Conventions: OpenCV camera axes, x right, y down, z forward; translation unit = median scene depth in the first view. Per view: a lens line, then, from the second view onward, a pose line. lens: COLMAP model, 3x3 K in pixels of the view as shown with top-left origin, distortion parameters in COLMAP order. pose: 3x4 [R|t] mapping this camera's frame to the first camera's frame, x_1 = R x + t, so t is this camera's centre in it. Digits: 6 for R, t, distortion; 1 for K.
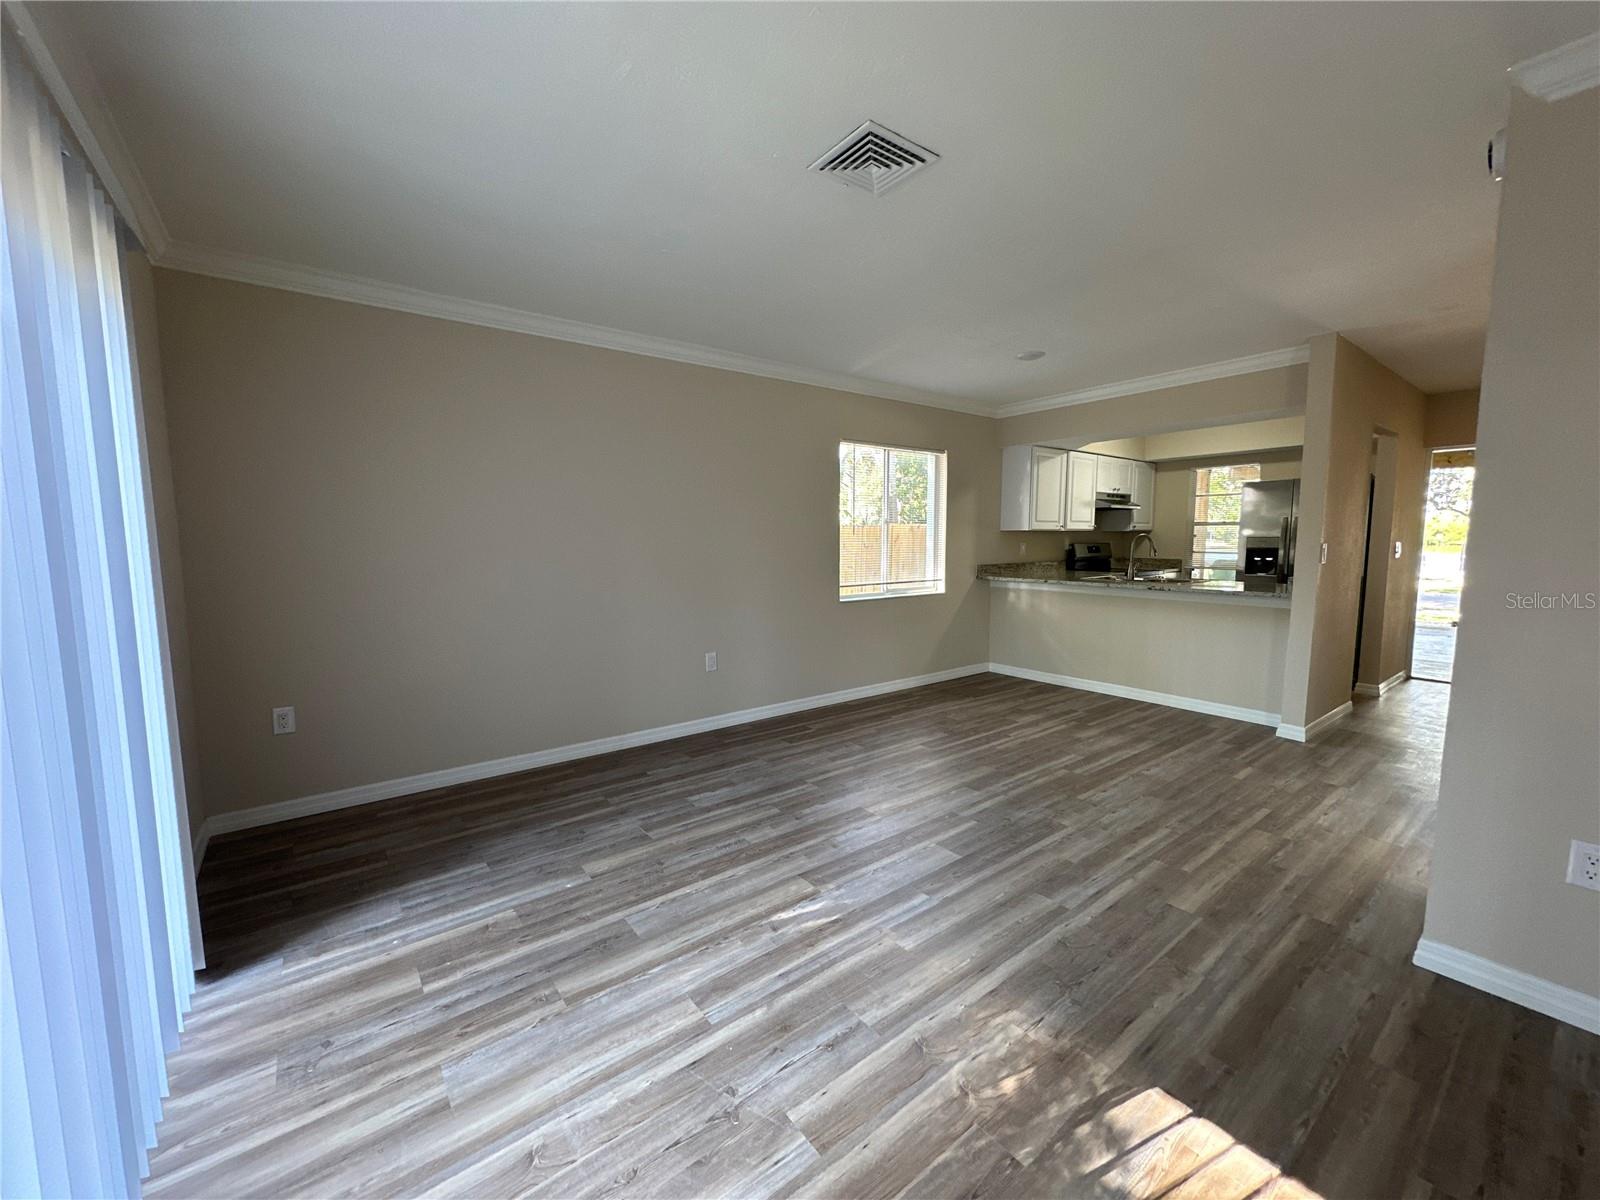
lens RADIAL K [[638.4, 0, 800.1], [0, 638.4, 601.5], [0, 0, 1]] dist [-0.002103, 0.000563]
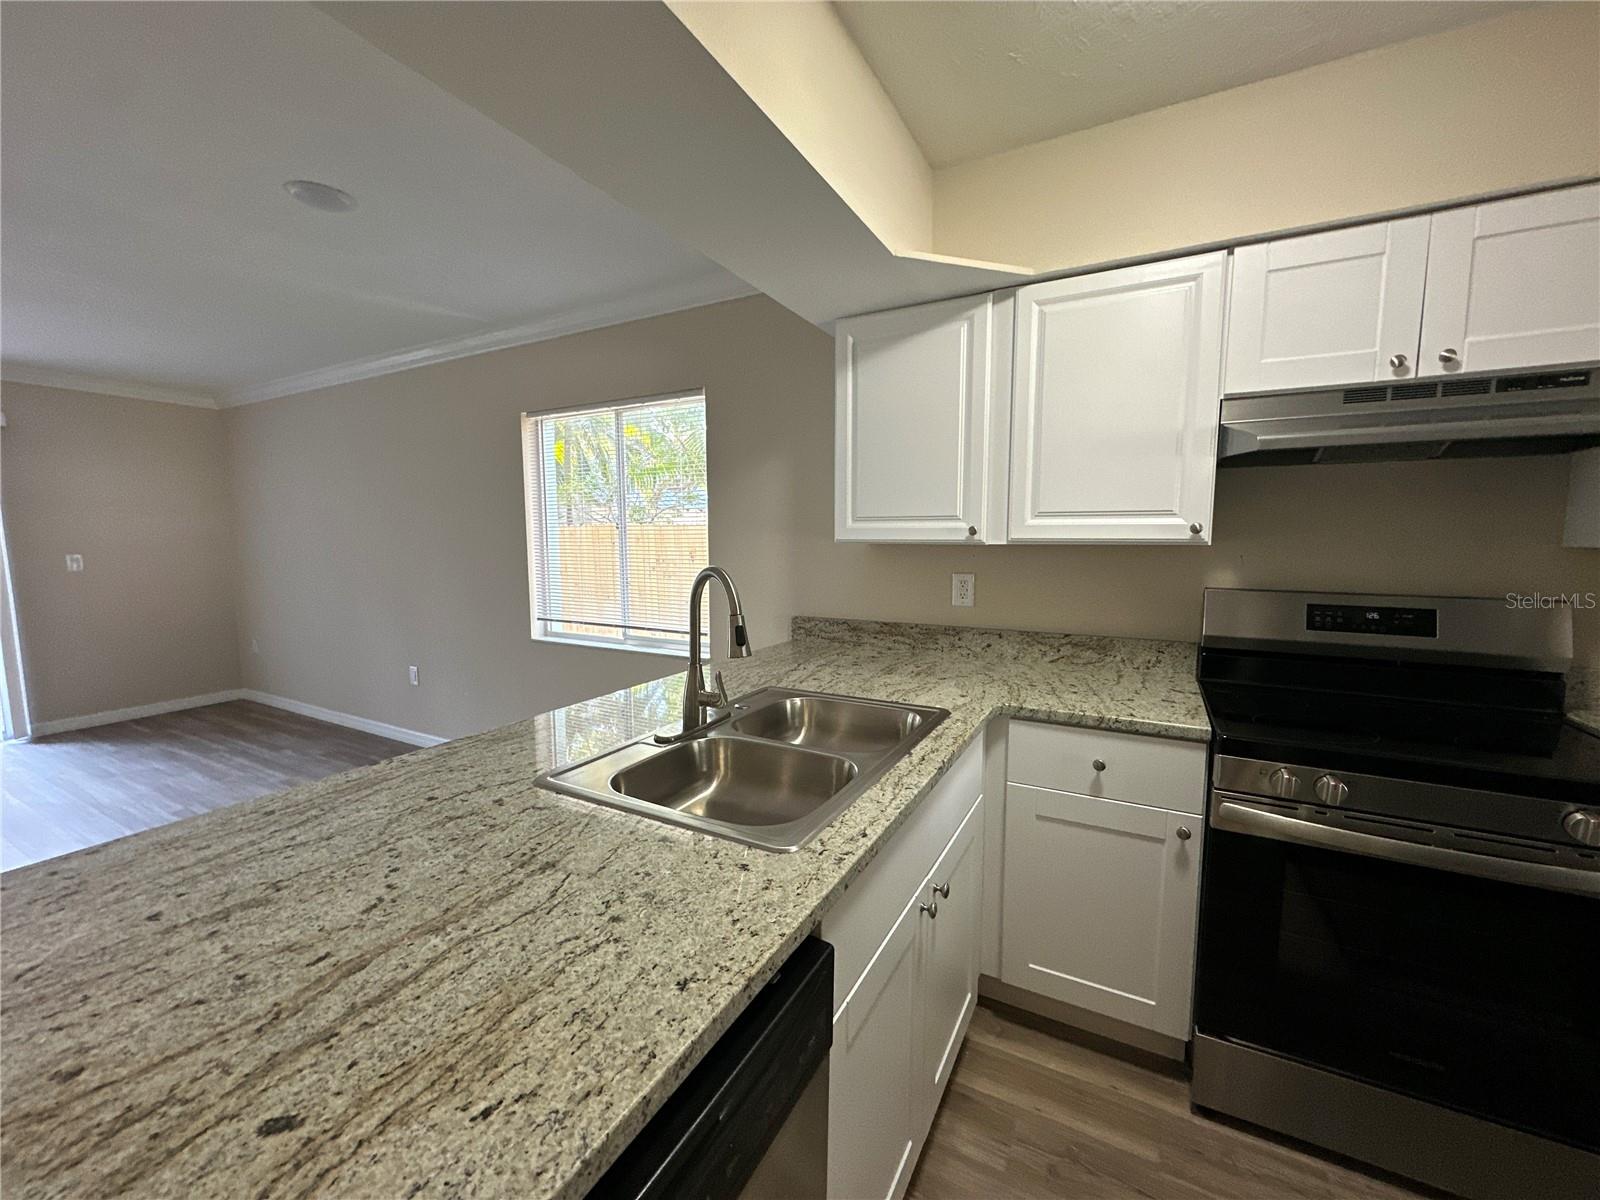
lens RADIAL K [[638.4, 0, 799.3], [0, 638.4, 598.0], [0, 0, 1]] dist [-0.002103, 0.000563]
pose [[0.399636, 0.092402, -0.912005, 1.256490], [-0.093692, 0.993814, 0.059635, -0.176445], [0.911873, 0.061615, 0.405821, 1.462947]]
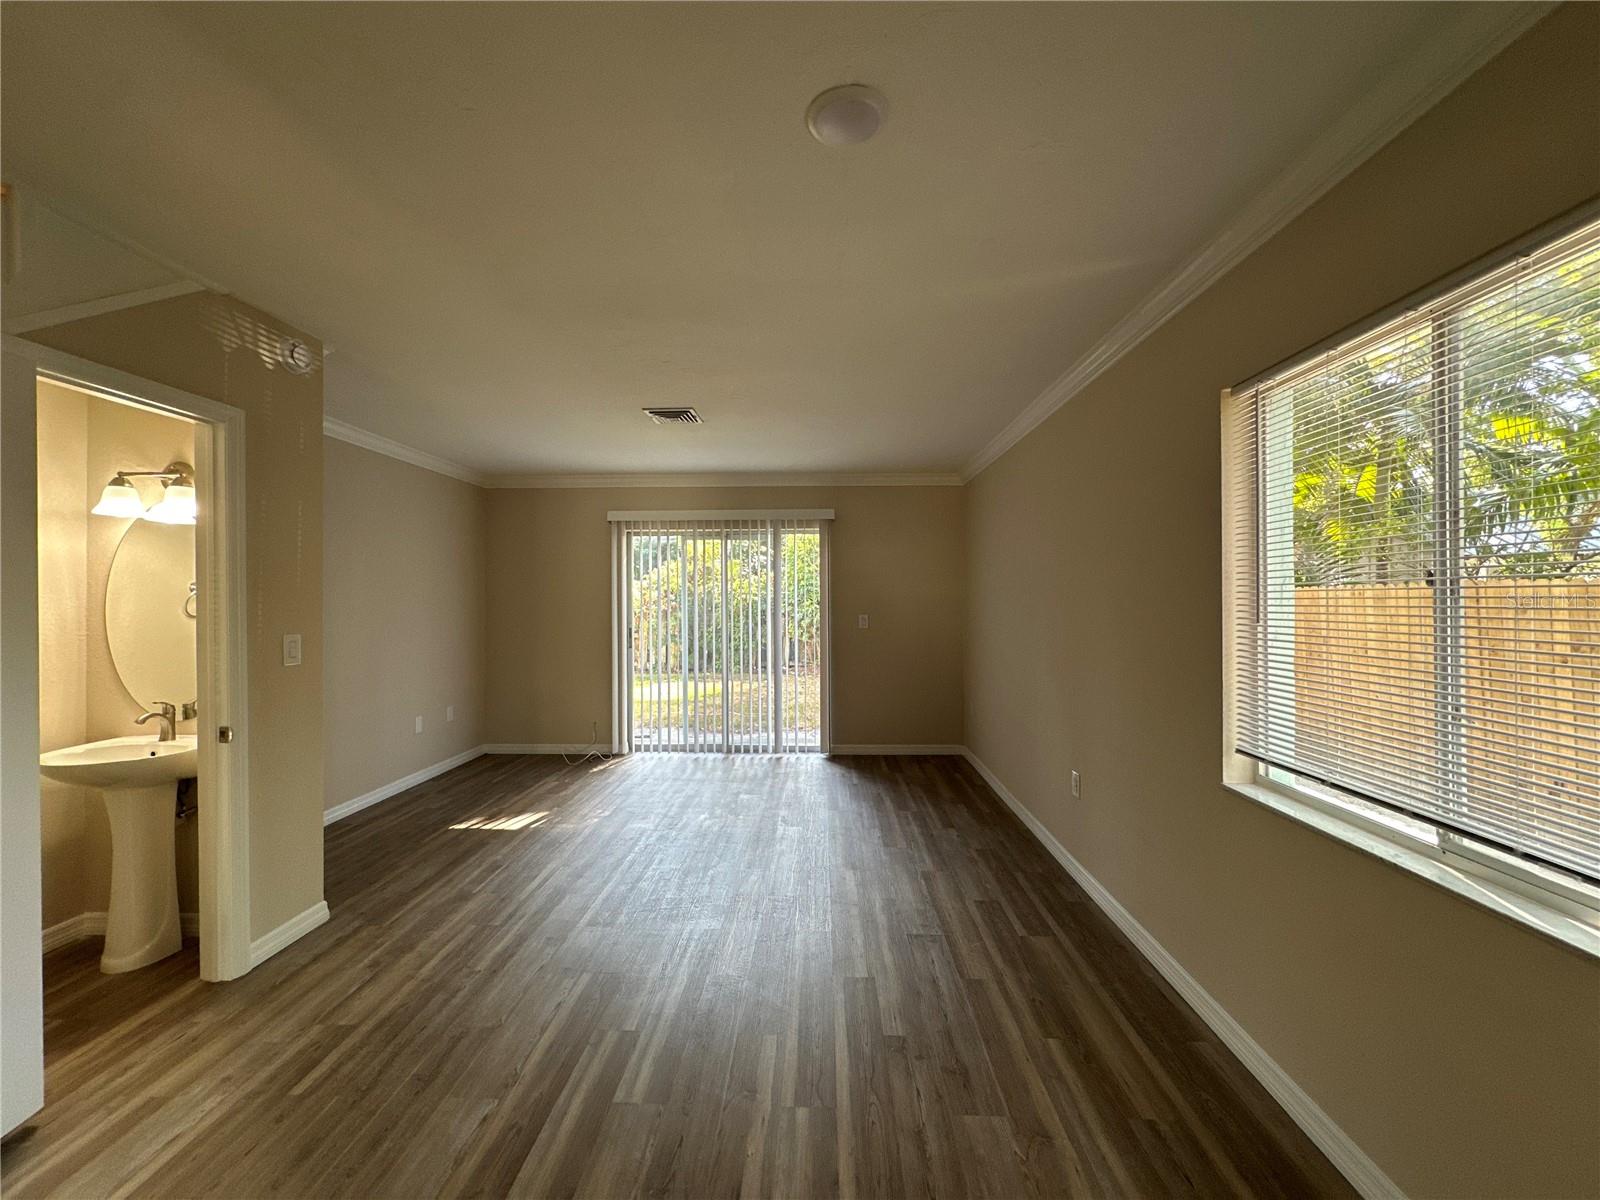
lens RADIAL K [[638.4, 0, 800.0], [0, 638.4, 599.4], [0, 0, 1]] dist [-0.002103, 0.000563]
pose [[-0.636805, 0.002489, -0.771021, 0.816590], [-0.076487, 0.994858, 0.066384, -0.184712], [0.767222, 0.101247, -0.633340, 1.549106]]
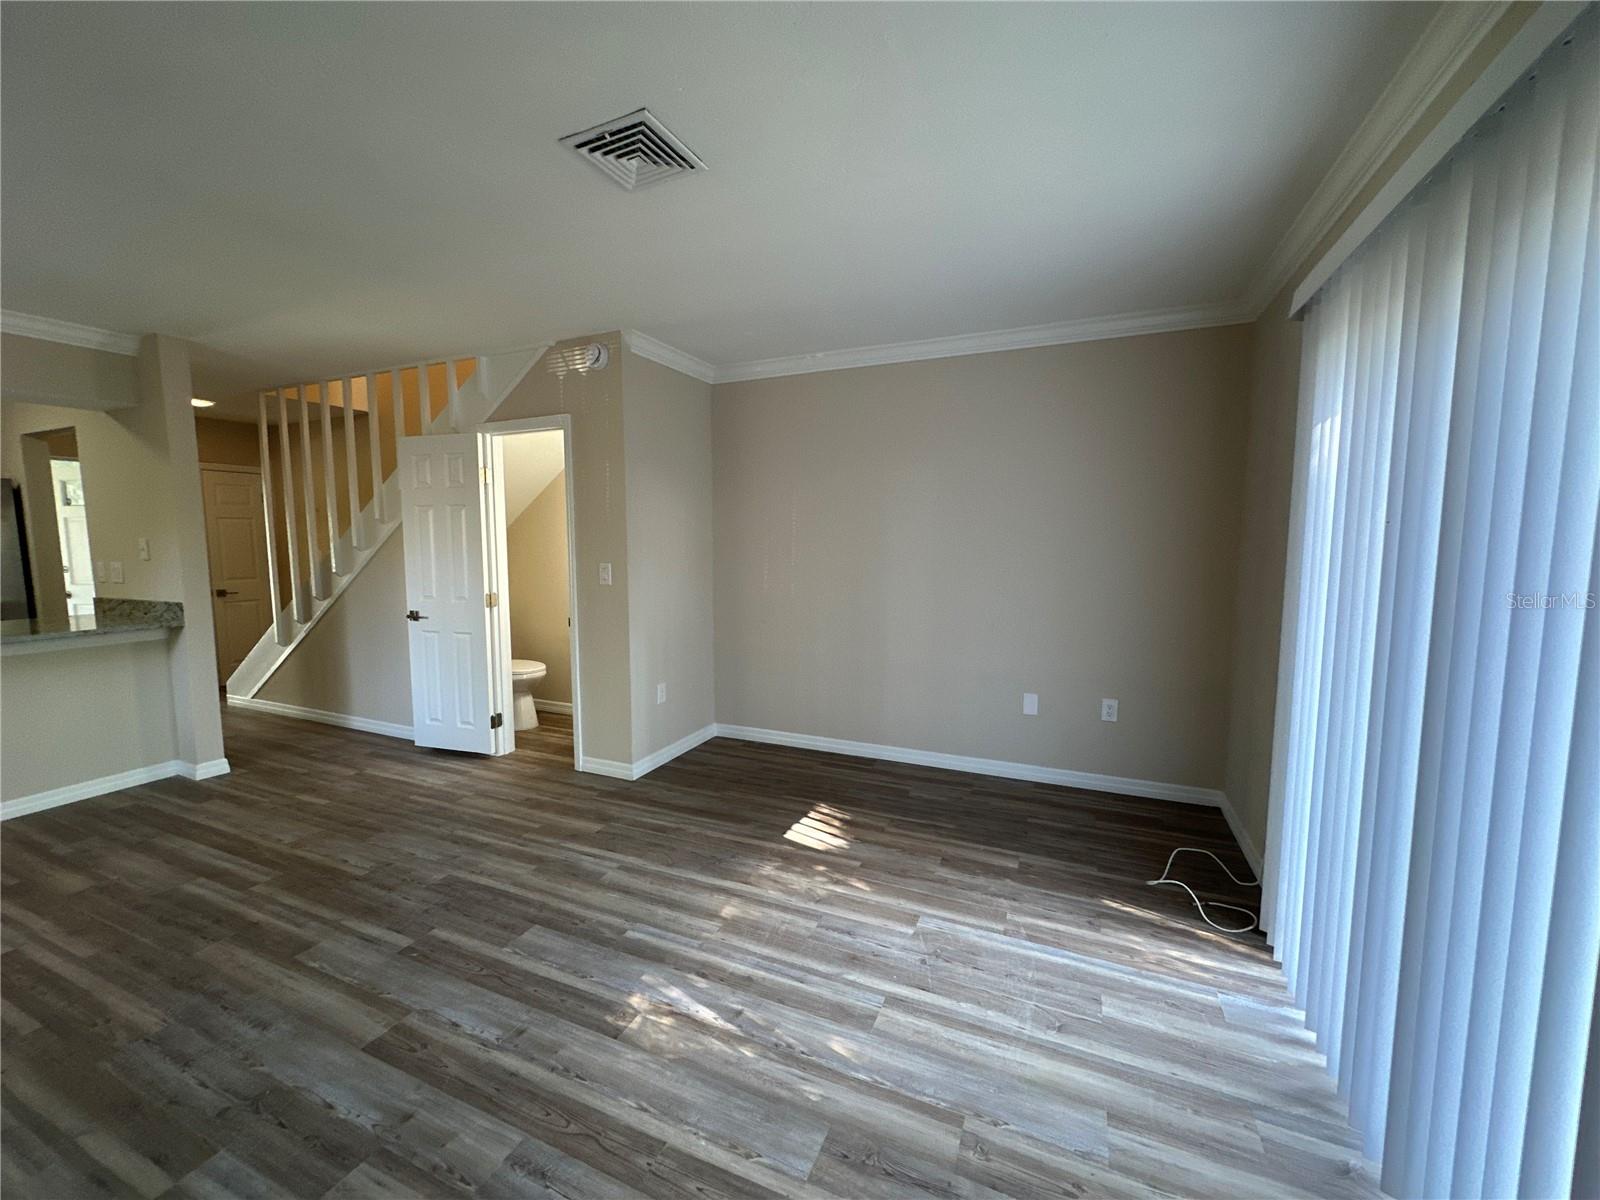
lens RADIAL K [[638.4, 0, 799.7], [0, 638.4, 599.7], [0, 0, 1]] dist [-0.002103, 0.000563]
pose [[-0.478260, -0.082247, 0.874359, -0.514256], [0.095292, 0.984867, 0.144765, -0.107008], [-0.873033, 0.152555, -0.463185, 0.800791]]
